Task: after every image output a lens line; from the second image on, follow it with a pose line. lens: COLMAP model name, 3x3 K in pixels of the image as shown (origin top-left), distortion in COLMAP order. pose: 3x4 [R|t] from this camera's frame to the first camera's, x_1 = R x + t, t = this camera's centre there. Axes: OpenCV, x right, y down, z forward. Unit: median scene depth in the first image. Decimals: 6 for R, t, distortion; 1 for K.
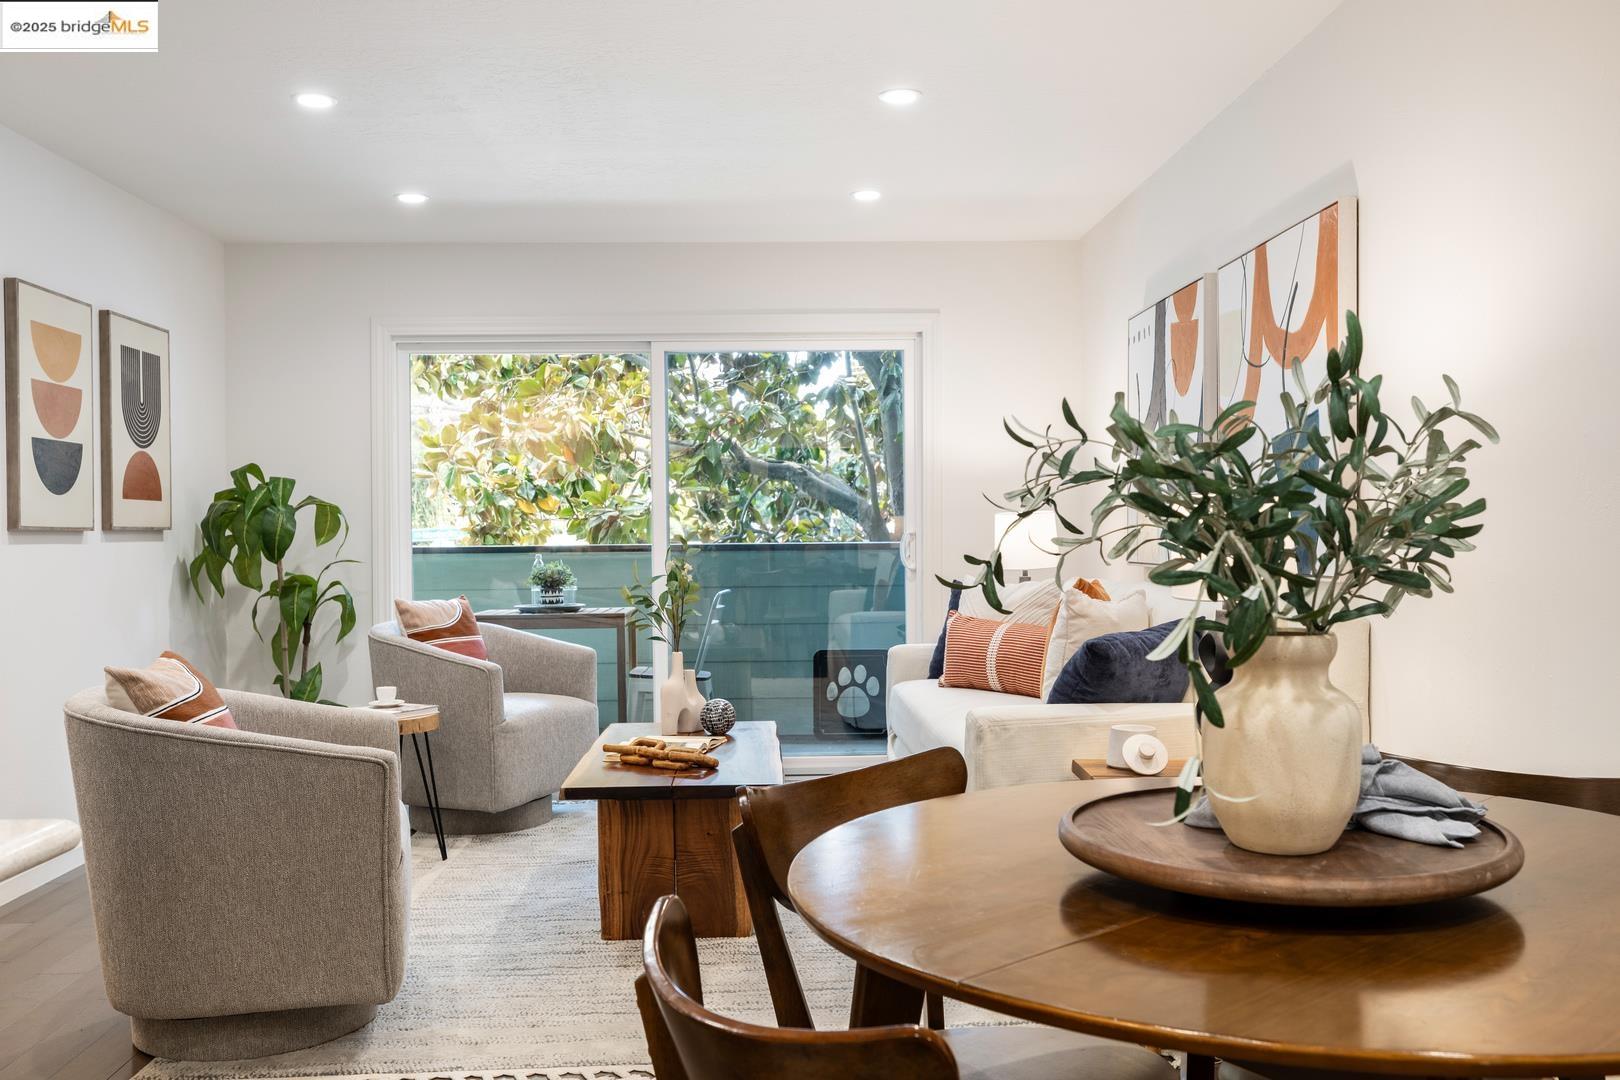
lens RADIAL K [[1439.8, 0, 787.7], [0, 1439.8, 543.8], [0, 0, 1]] dist [-0.005964, 0.005129]
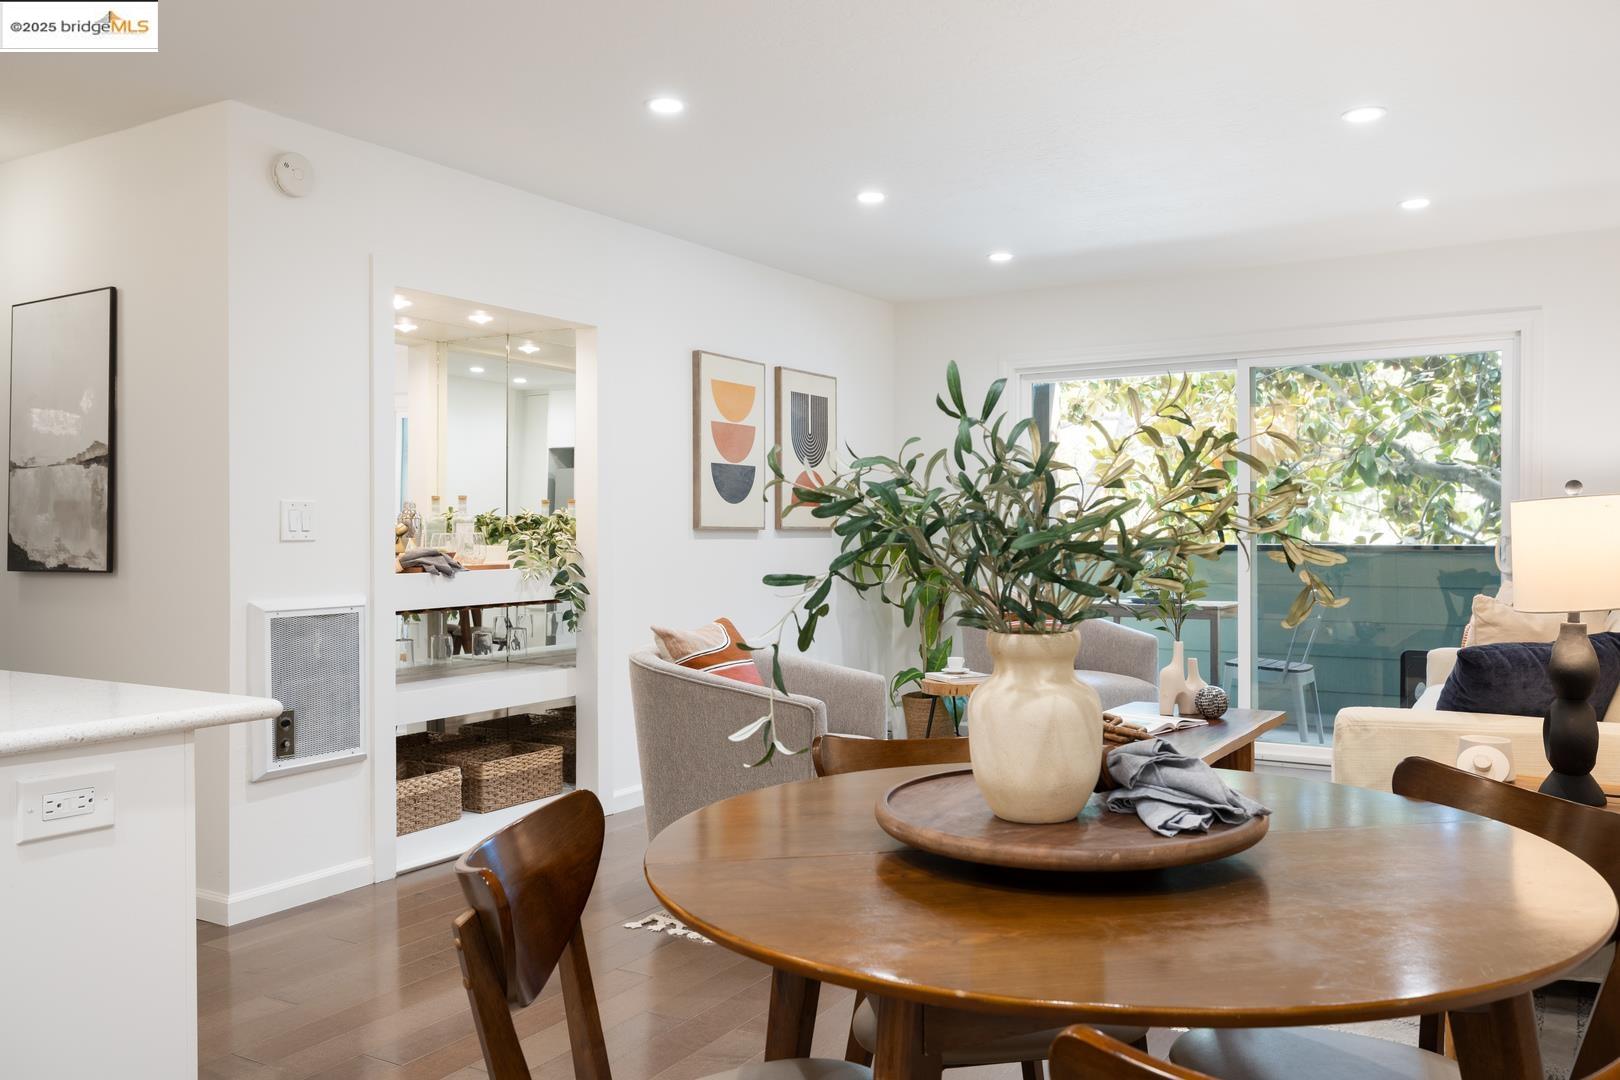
lens RADIAL K [[1280.5, 0, 801.8], [0, 1280.5, 540.9], [0, 0, 1]] dist [-0.013441, -0.005121]
pose [[0.831631, 0.011299, -0.555214, 0.213787], [-0.010811, 0.999933, 0.004157, -0.003720], [0.555223, 0.002546, 0.831697, 0.011716]]
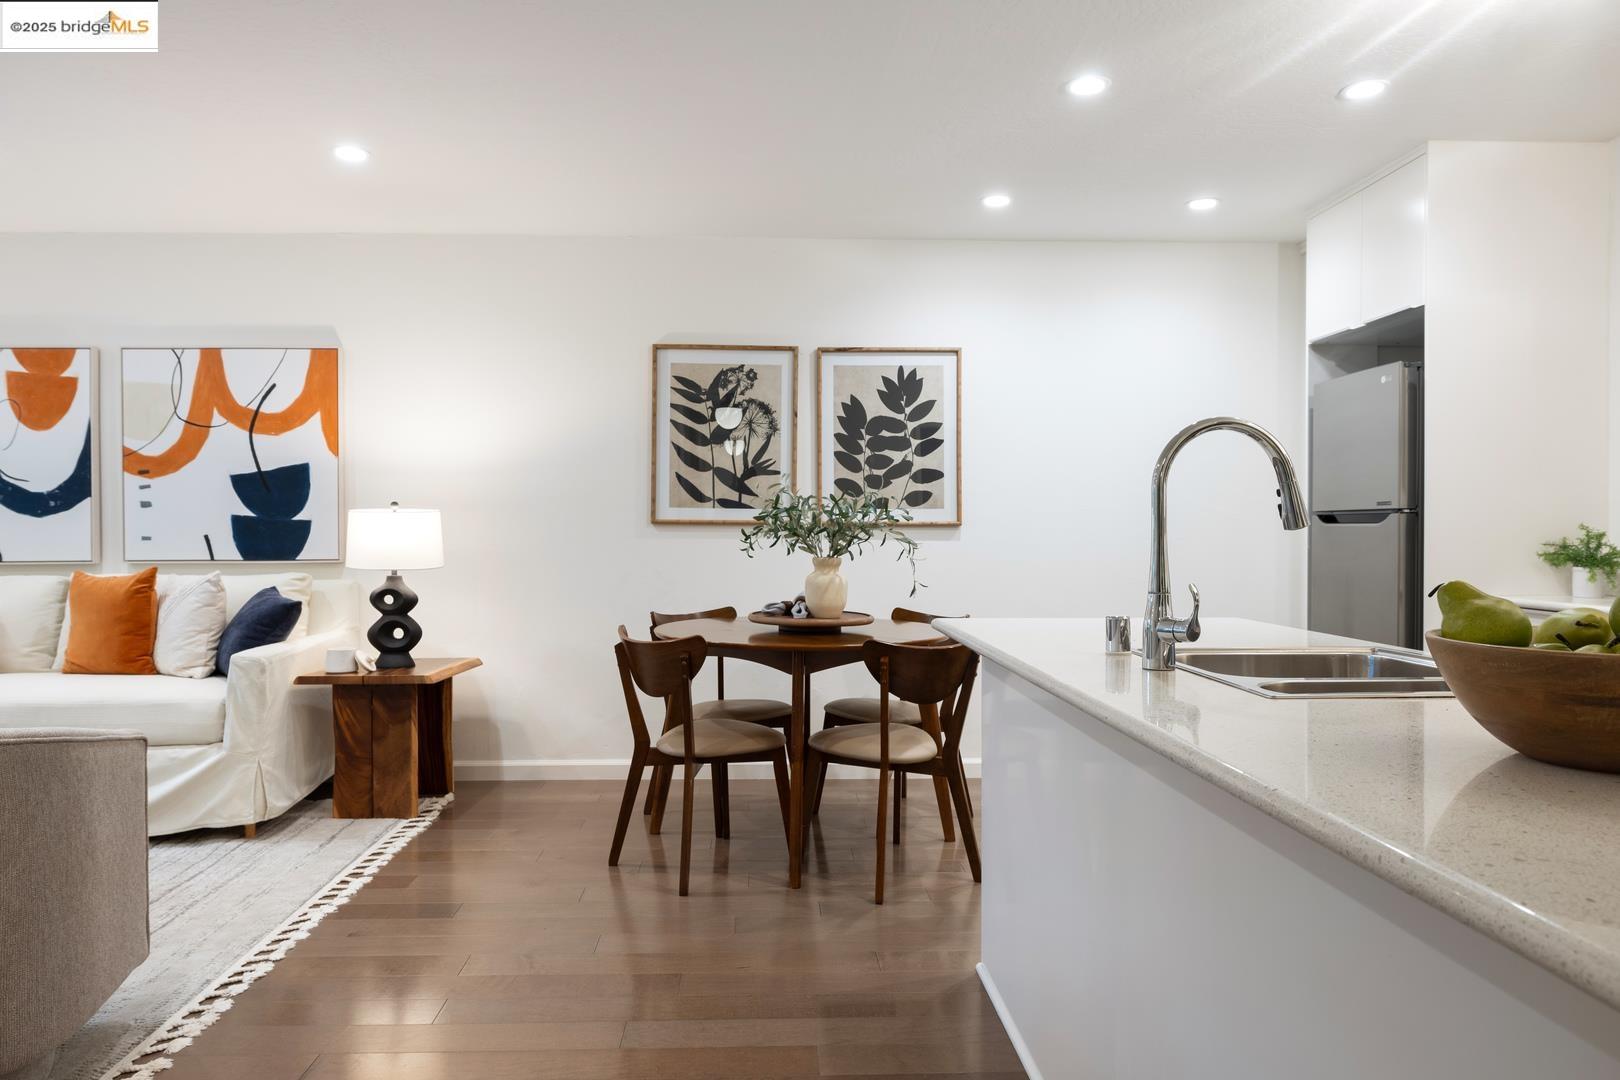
lens RADIAL K [[1104.4, 0, 798.2], [0, 1104.4, 539.3], [0, 0, 1]] dist [0.005980, 0.003358]
pose [[-0.007020, 0.002305, 0.999973, -0.677356], [0.013190, 0.999911, -0.002212, 0.005964], [-0.999888, 0.013174, -0.007049, 0.302081]]
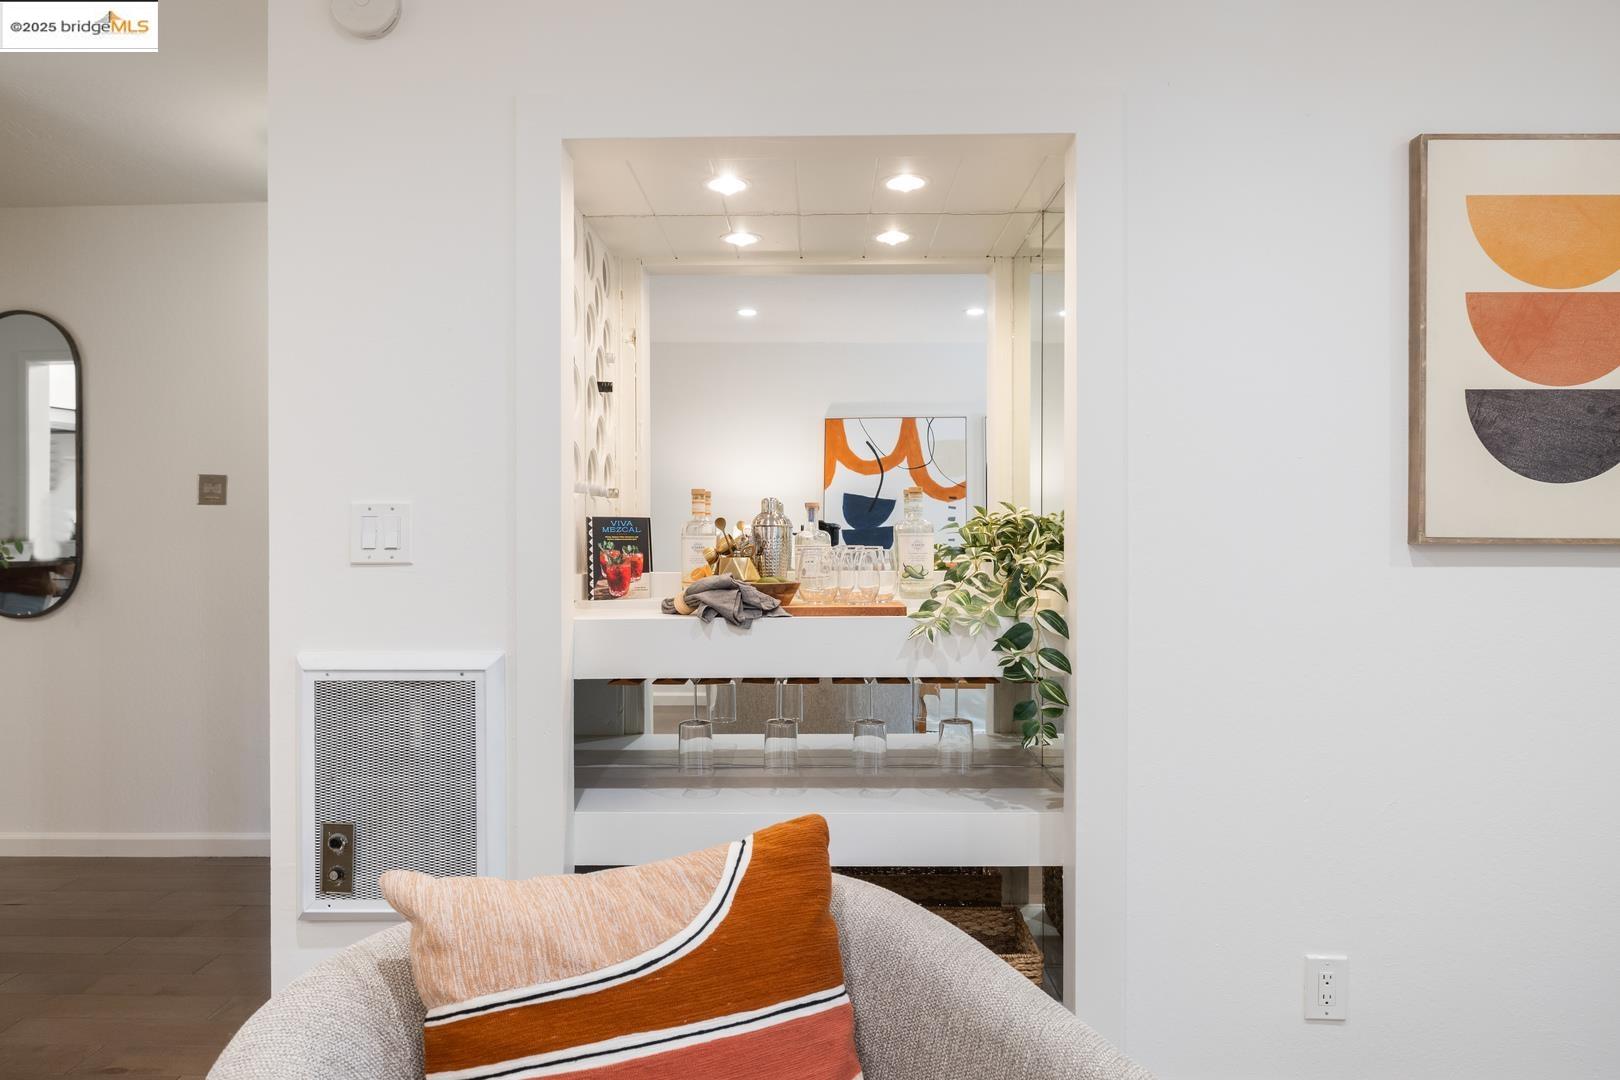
lens RADIAL K [[1005.0, 0, 815.3], [0, 1005.0, 549.2], [0, 0, 1]] dist [-0.004169, 0.003981]
pose [[-0.049377, 0.018811, -0.998603, -0.079061], [-0.007711, 0.999786, 0.019214, -0.011665], [0.998750, 0.008649, -0.049221, 0.665583]]
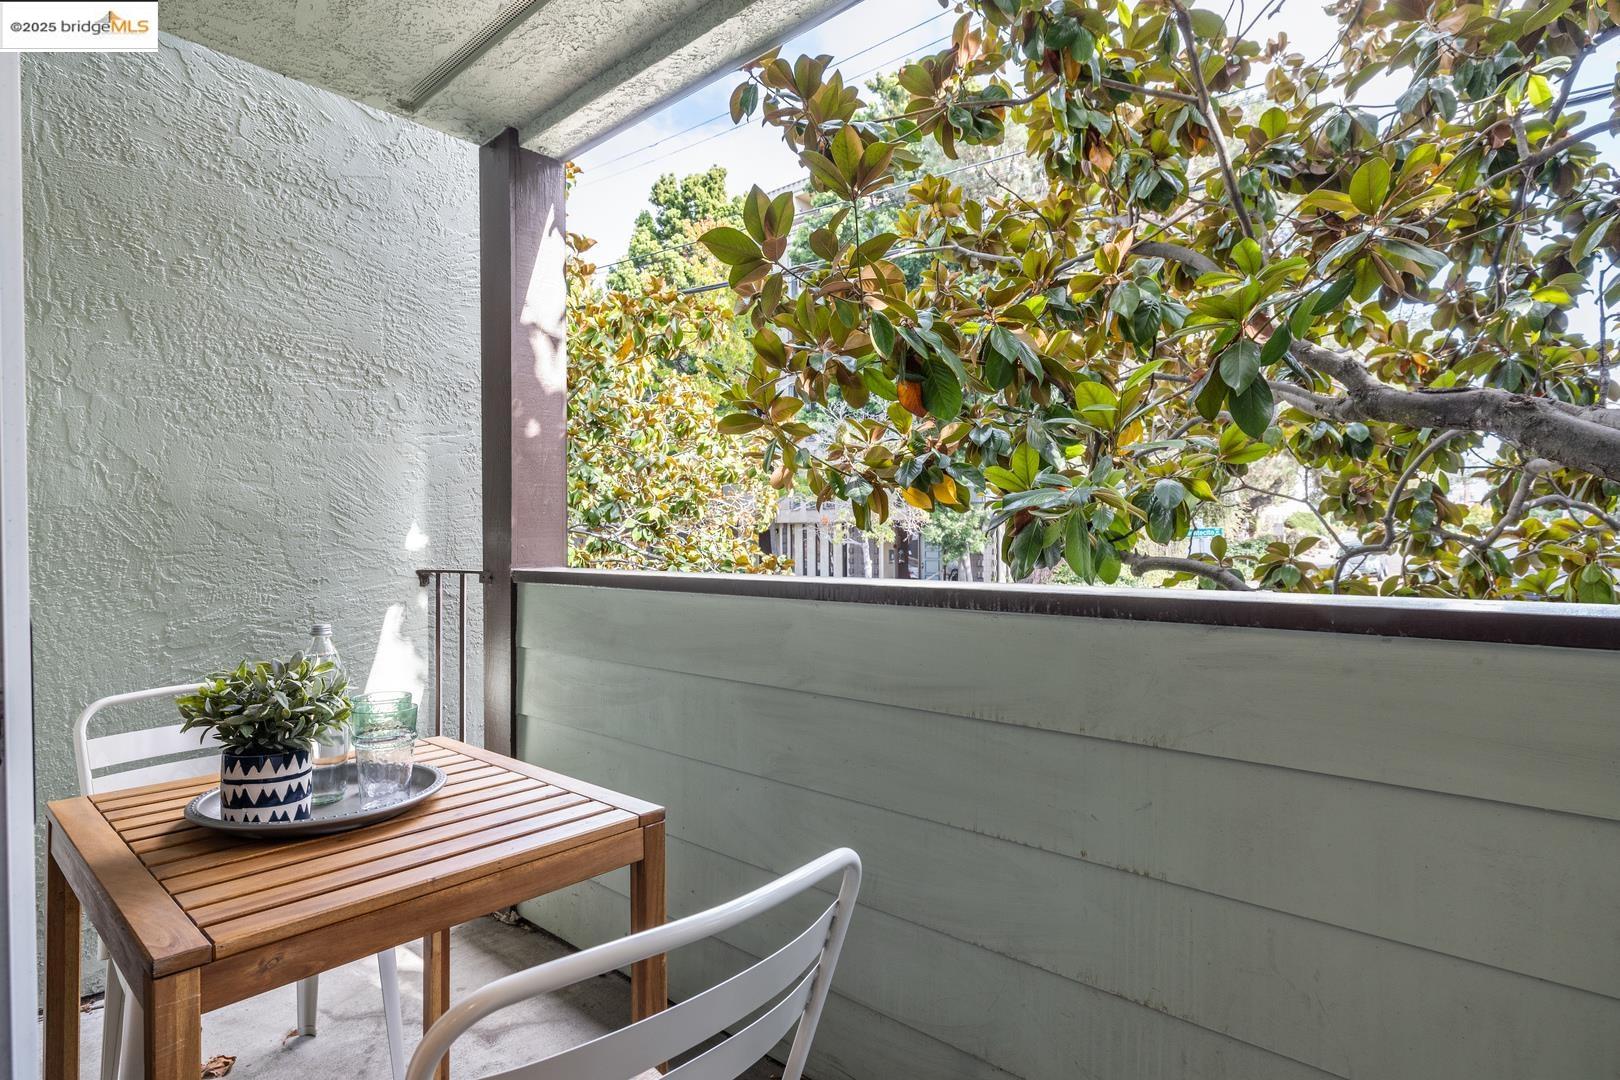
lens RADIAL K [[812.0, 0, 824.7], [0, 812.0, 534.7], [0, 0, 1]] dist [-0.004342, -0.002120]
pose [[0.729971, 0.007106, -0.683441, 0.043547], [-0.008077, 0.999966, 0.001770, -0.018717], [0.683431, 0.004228, 0.730003, 1.297516]]
